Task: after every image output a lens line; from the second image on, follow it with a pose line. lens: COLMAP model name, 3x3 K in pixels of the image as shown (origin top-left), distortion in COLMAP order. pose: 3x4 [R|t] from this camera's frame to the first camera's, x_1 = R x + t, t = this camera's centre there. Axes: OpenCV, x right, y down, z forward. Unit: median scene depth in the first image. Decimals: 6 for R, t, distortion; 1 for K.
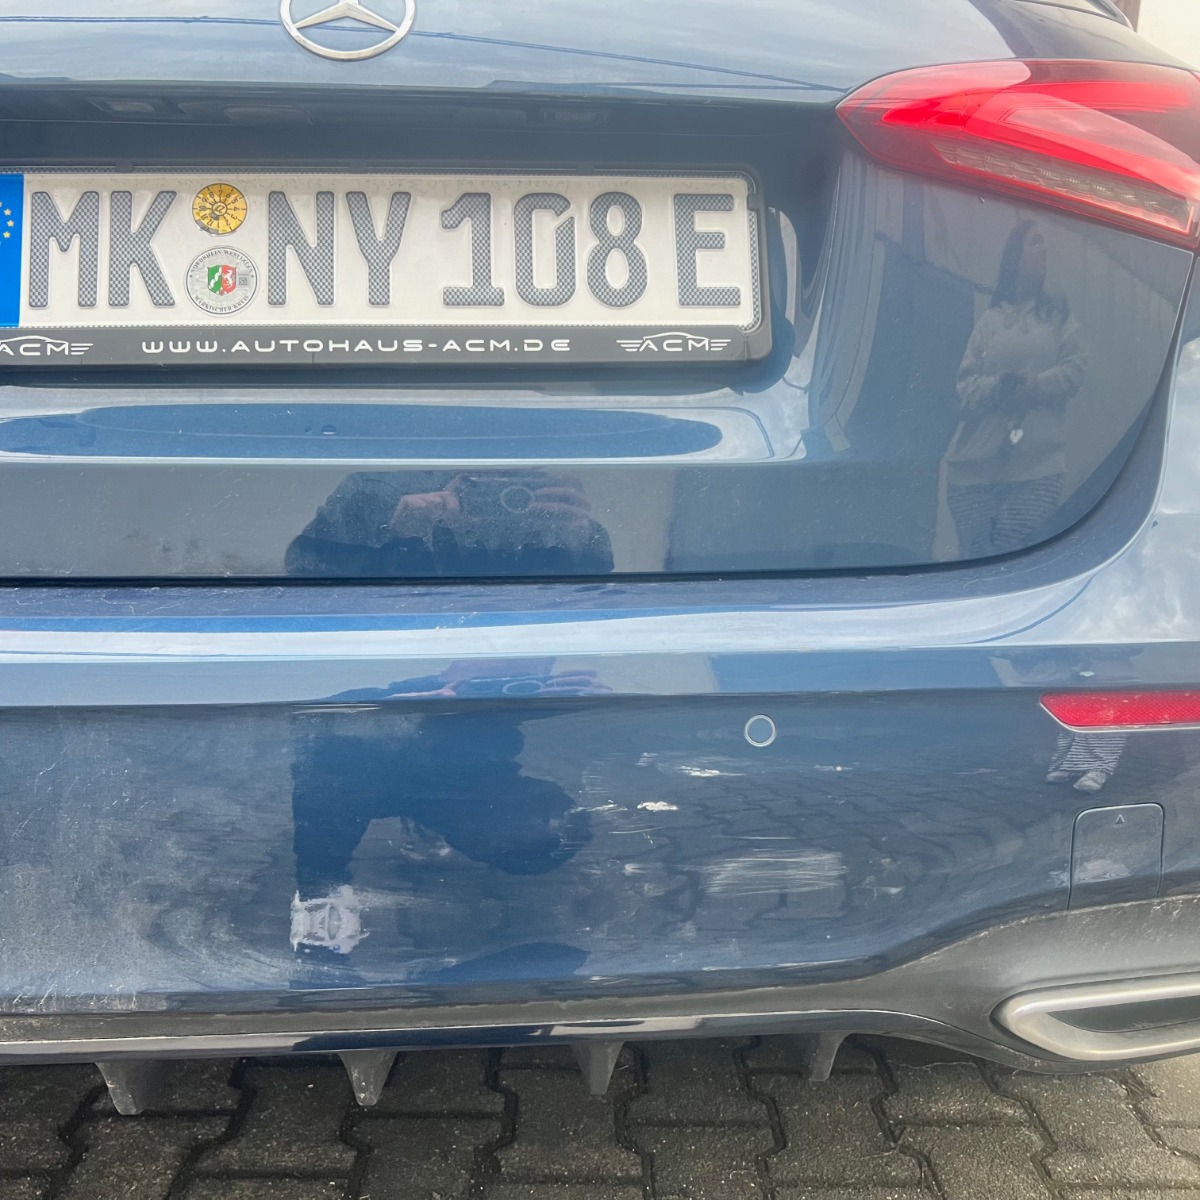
lens RADIAL K [[1226.2, 0, 600.7], [0, 1226.2, 605.1], [0, 0, 1]] dist [0.009040, 0.000000]
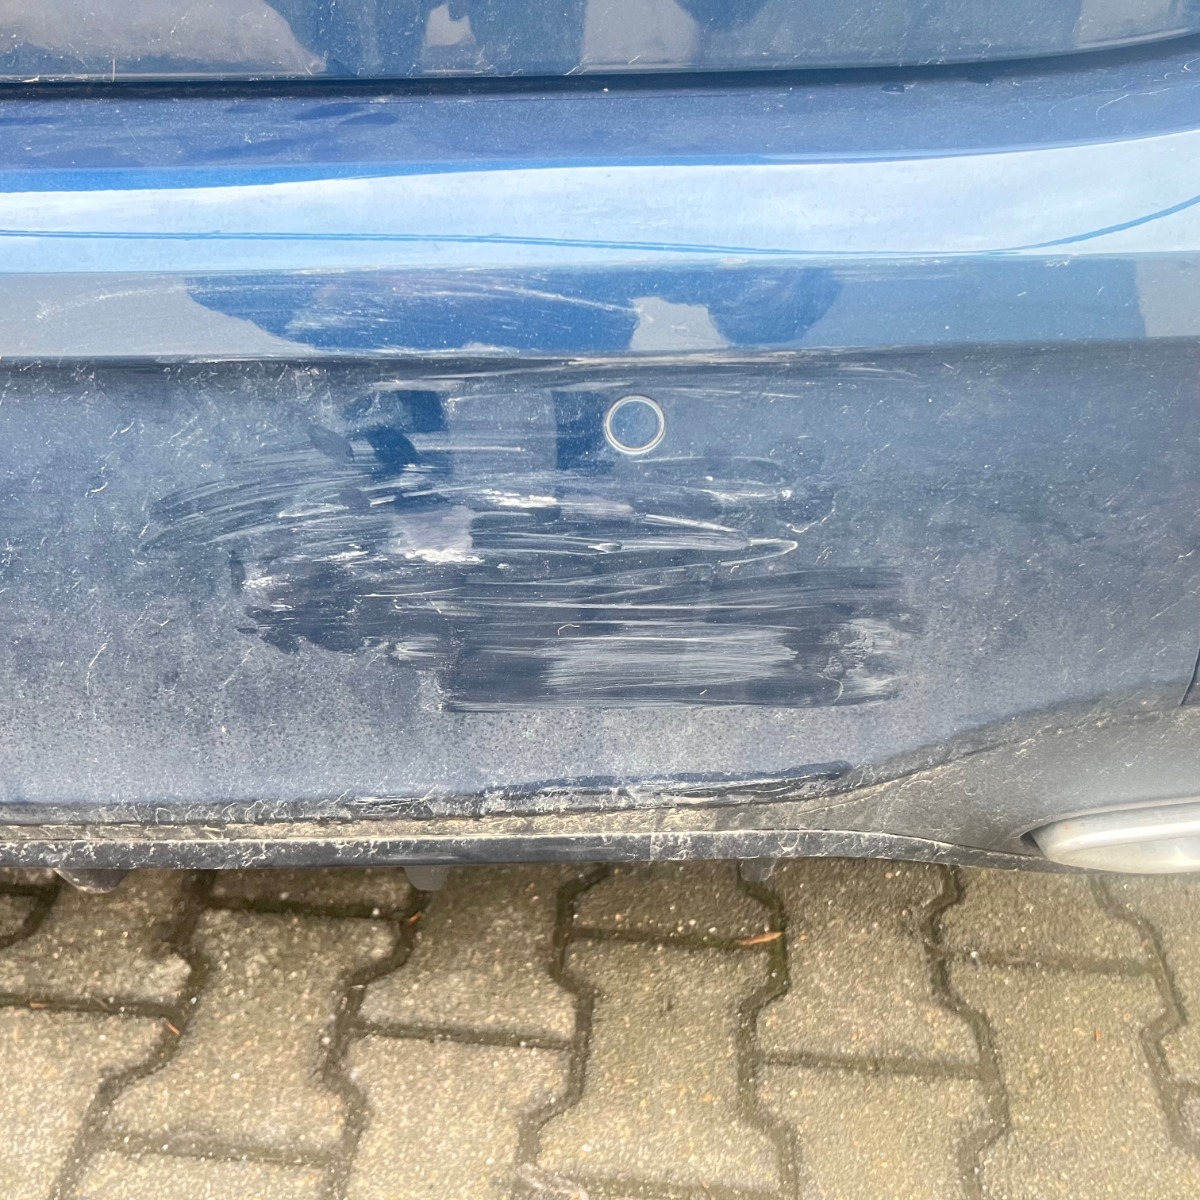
lens RADIAL K [[1226.2, 0, 604.0], [0, 1226.2, 606.2], [0, 0, 1]] dist [0.009040, 0.000000]
pose [[0.996875, 0.041550, -0.067180, 0.154556], [-0.010052, 0.910288, 0.413853, -0.040836], [0.078349, -0.411884, 0.907862, 0.502369]]
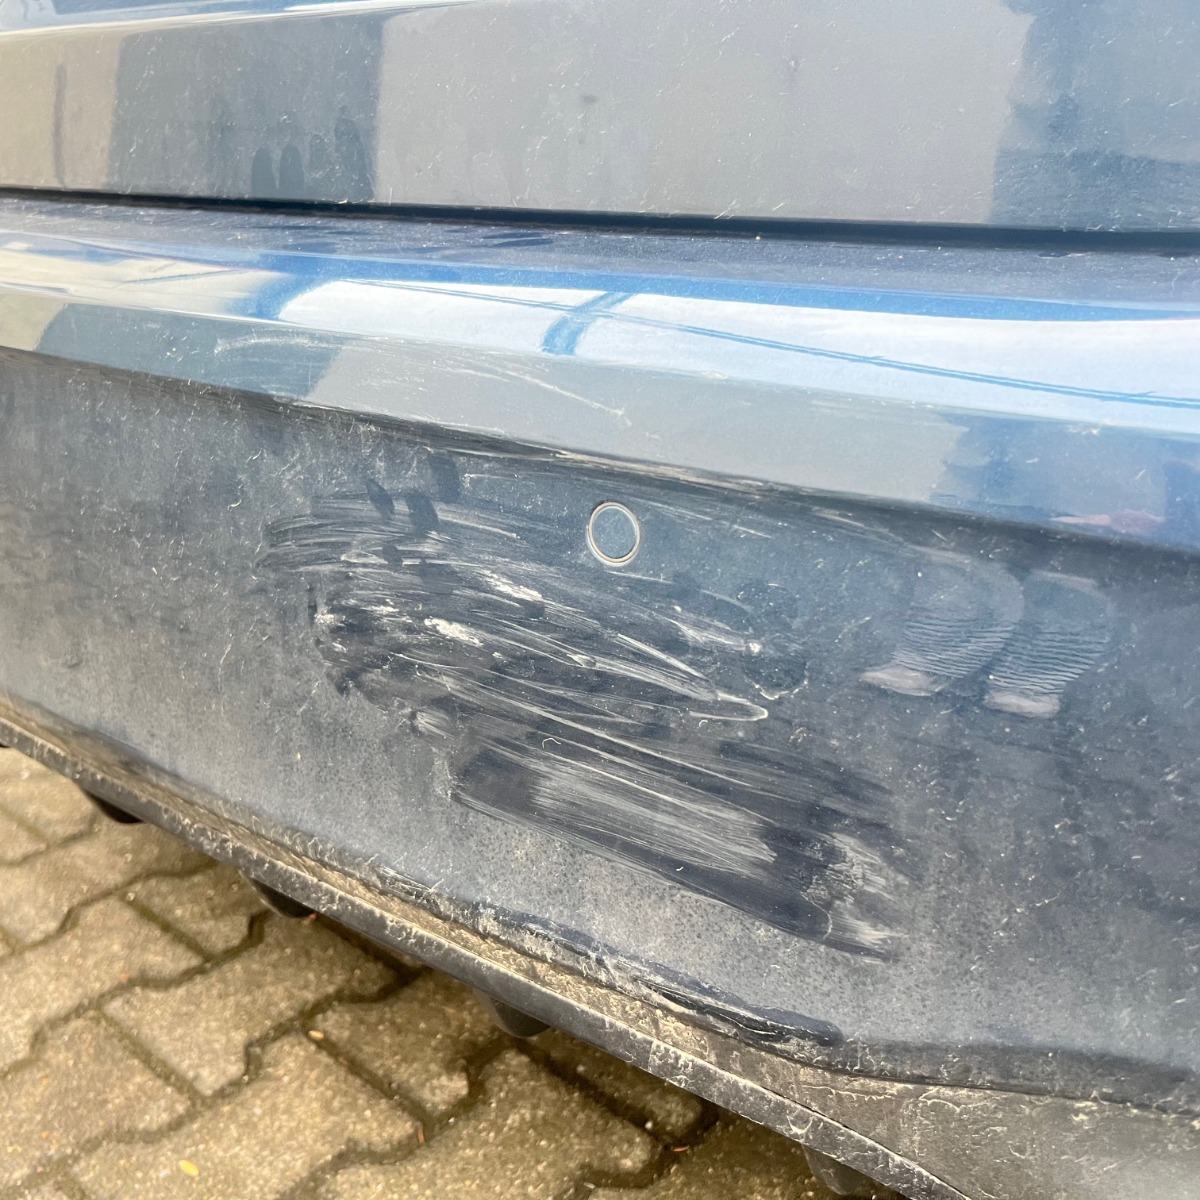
lens RADIAL K [[1226.2, 0, 621.9], [0, 1226.2, 592.3], [0, 0, 1]] dist [0.009040, 0.000000]
pose [[0.764336, 0.225558, -0.604081, 0.434186], [-0.114914, 0.969475, 0.216594, 0.018536], [0.634496, -0.096133, 0.766924, 0.624345]]
